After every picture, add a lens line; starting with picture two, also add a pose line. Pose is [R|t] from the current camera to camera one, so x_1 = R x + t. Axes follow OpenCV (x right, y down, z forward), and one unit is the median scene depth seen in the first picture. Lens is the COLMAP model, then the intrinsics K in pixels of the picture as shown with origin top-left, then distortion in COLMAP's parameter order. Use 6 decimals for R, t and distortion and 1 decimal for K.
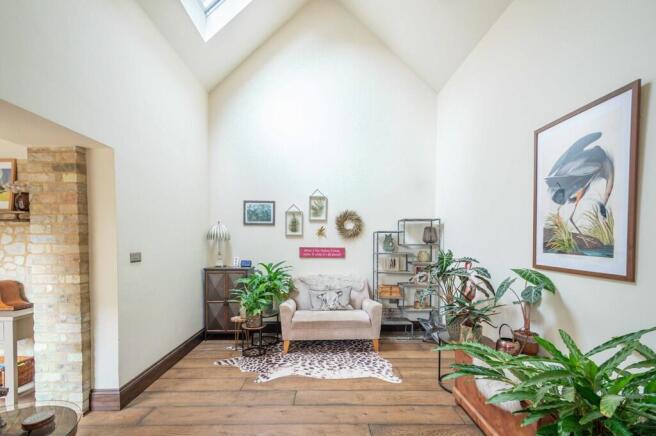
lens RADIAL K [[296.4, 0, 328.8], [0, 296.4, 245.7], [0, 0, 1]] dist [0.003960, 0.000522]
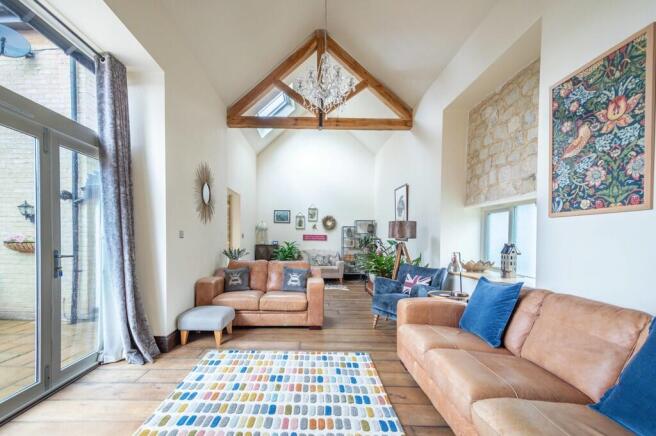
lens RADIAL K [[296.4, 0, 324.6], [0, 296.4, 242.9], [0, 0, 1]] dist [0.003960, 0.000522]
pose [[0.999341, 0.003608, 0.036129, -0.029685], [-0.003572, 0.999993, -0.001067, 0.064672], [-0.036133, 0.000937, 0.999347, -0.980696]]
